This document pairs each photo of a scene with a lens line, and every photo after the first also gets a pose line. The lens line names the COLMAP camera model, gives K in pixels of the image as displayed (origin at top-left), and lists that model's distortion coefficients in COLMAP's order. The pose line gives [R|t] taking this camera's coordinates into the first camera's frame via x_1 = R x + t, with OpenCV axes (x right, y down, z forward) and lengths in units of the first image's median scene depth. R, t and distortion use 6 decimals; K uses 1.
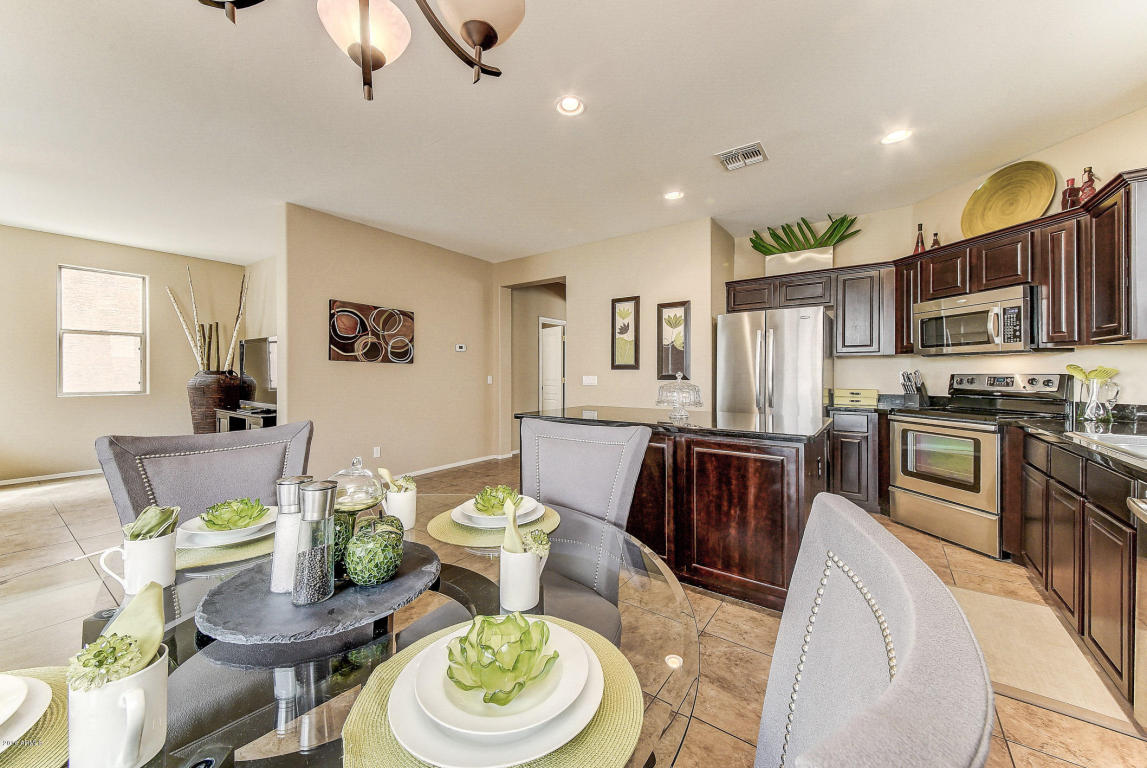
lens RADIAL K [[442.2, 0, 599.8], [0, 442.2, 378.1], [0, 0, 1]] dist [-0.000616, -0.005947]
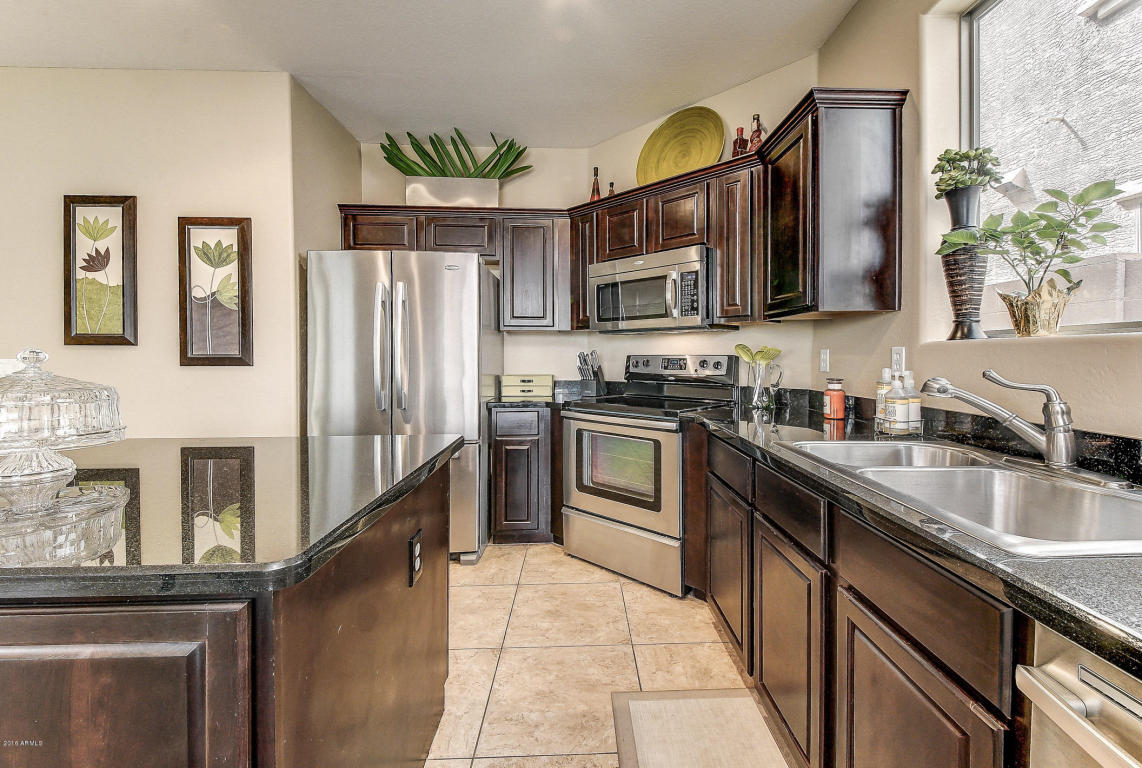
lens RADIAL K [[451.1, 0, 616.4], [0, 451.1, 362.4], [0, 0, 1]] dist [0.000442, -0.000099]
pose [[0.785986, -0.007491, 0.618199, 0.239274], [0.004459, 0.999969, 0.006448, -0.001237], [-0.618228, -0.002311, 0.785995, 0.322577]]
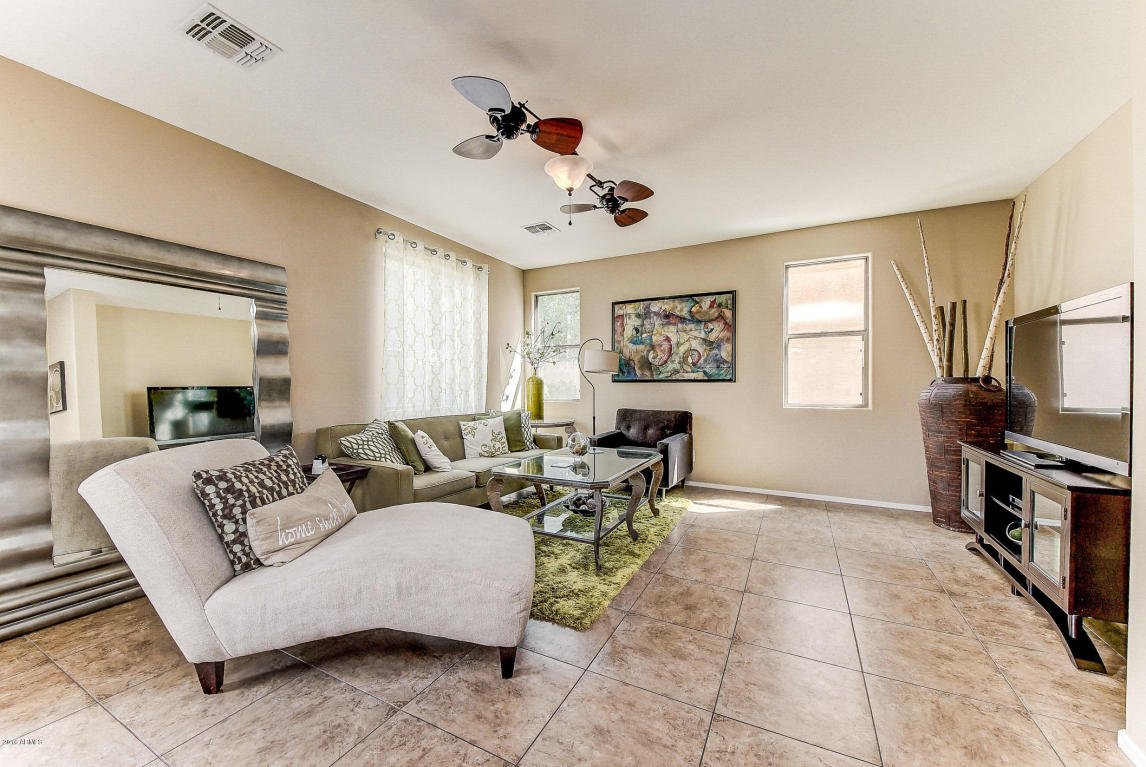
lens RADIAL K [[422.9, 0, 583.2], [0, 422.9, 386.9], [0, 0, 1]] dist [0.001699, -0.000110]
pose [[0.114159, 0.006531, -0.993441, -0.483095], [-0.004522, 0.999971, 0.006054, -0.005904], [0.993452, 0.003801, 0.114186, 0.571609]]
